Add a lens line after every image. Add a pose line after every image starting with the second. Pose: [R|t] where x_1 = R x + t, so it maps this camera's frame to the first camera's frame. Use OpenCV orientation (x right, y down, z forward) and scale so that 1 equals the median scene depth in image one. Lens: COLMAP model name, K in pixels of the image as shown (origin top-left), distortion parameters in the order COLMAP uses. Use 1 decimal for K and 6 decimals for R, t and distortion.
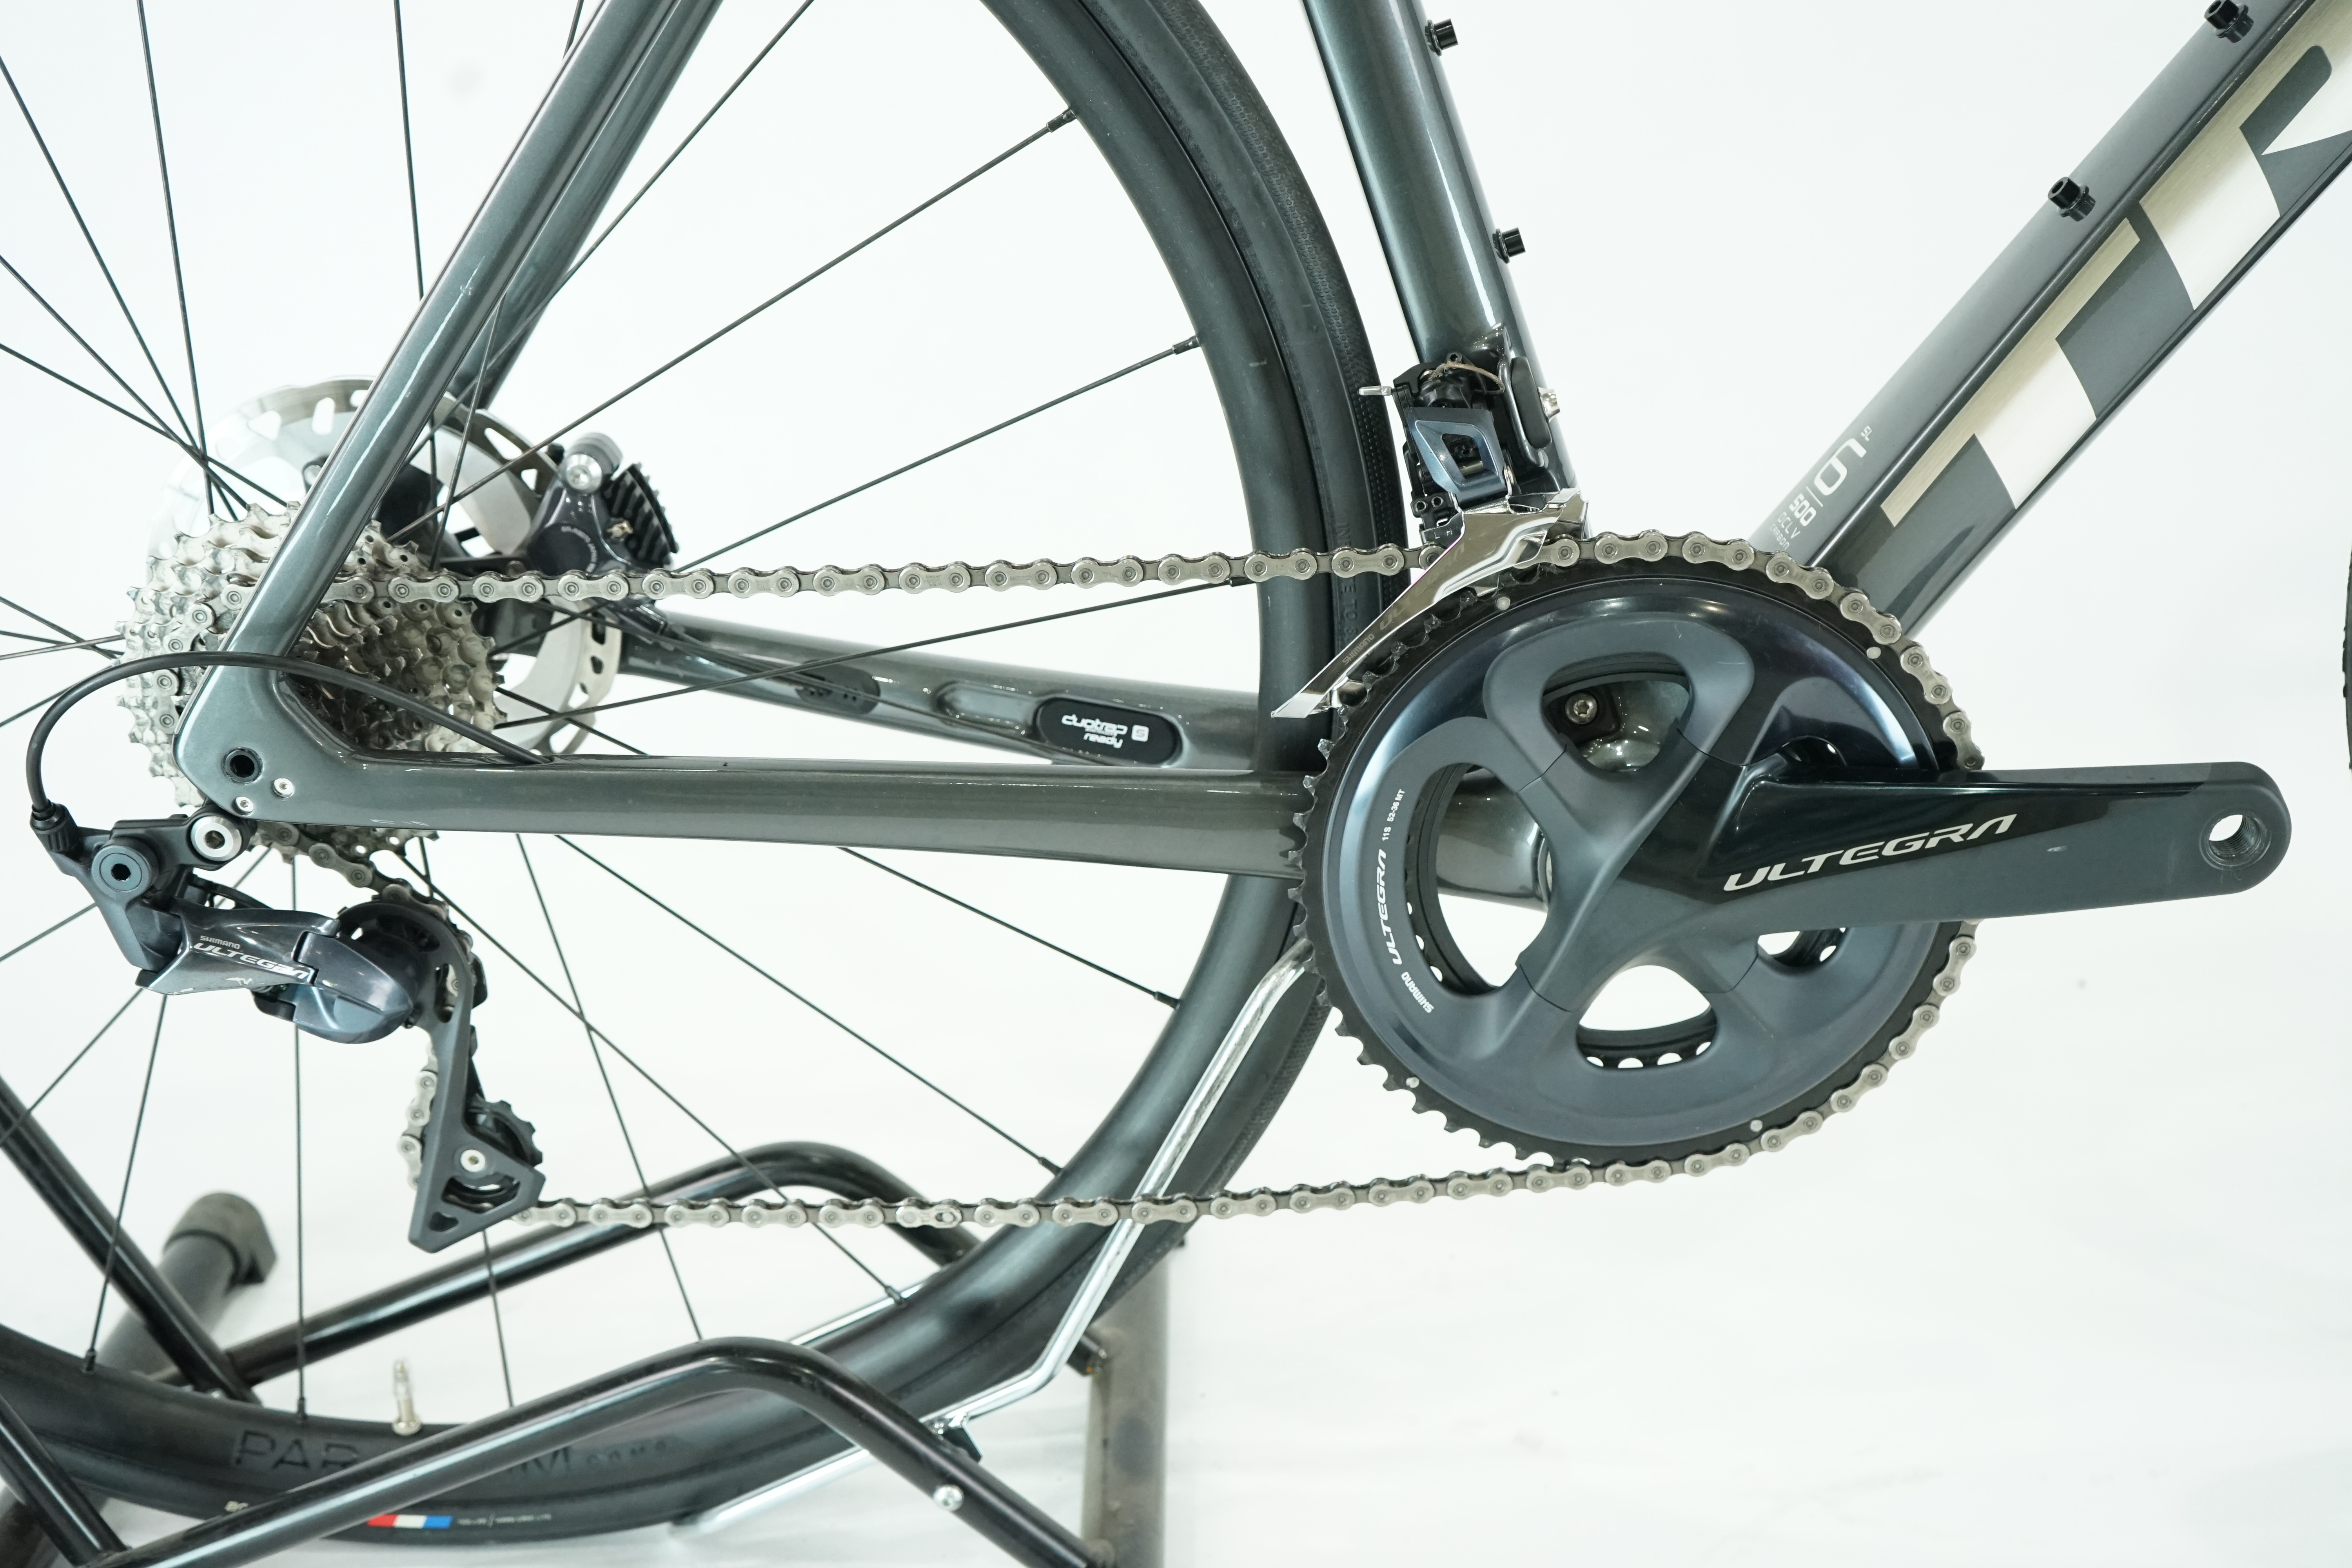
lens RADIAL K [[2718.0, 0, 1176.0], [0, 2718.0, 784.0], [0, 0, 1]] dist [0.004382, 0.032120]
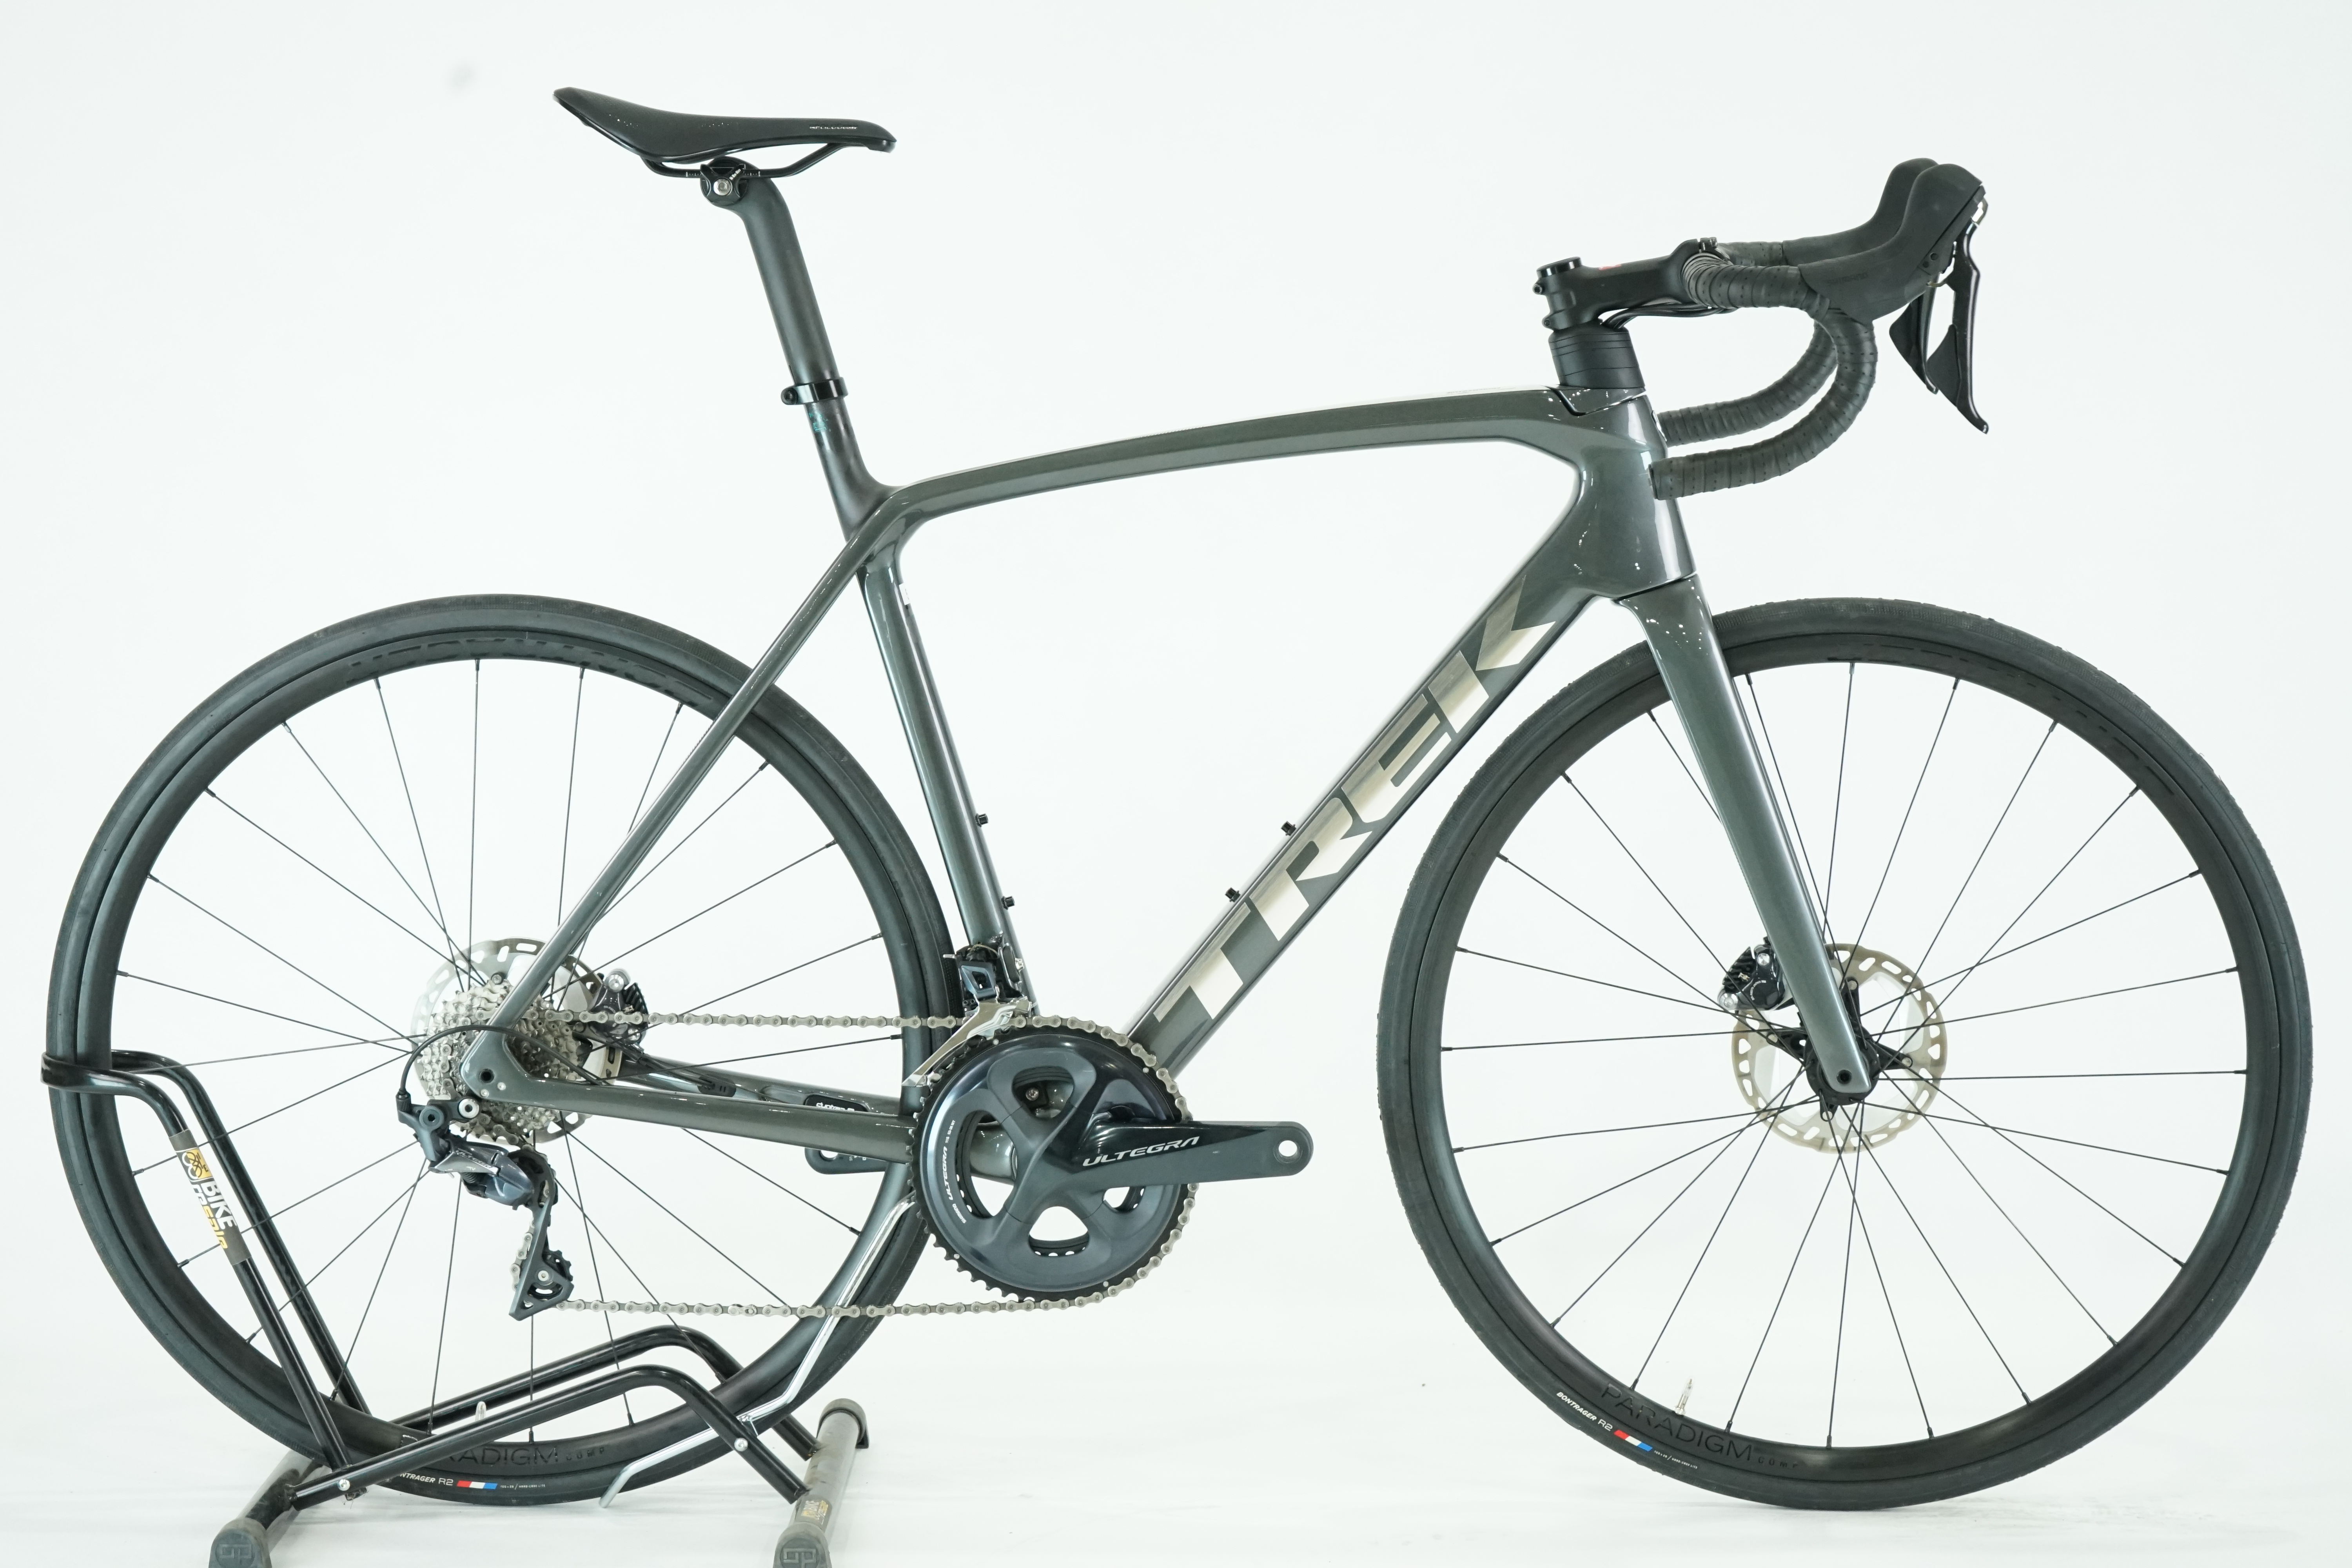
lens RADIAL K [[4756.2, 0, 1176.0], [0, 4756.2, 784.0], [0, 0, 1]] dist [-0.070296, -0.462791]
pose [[0.998597, 0.051775, 0.011128, 0.215840], [-0.047028, 0.963601, -0.263177, 0.809012], [-0.024349, 0.262285, 0.964683, -3.126282]]
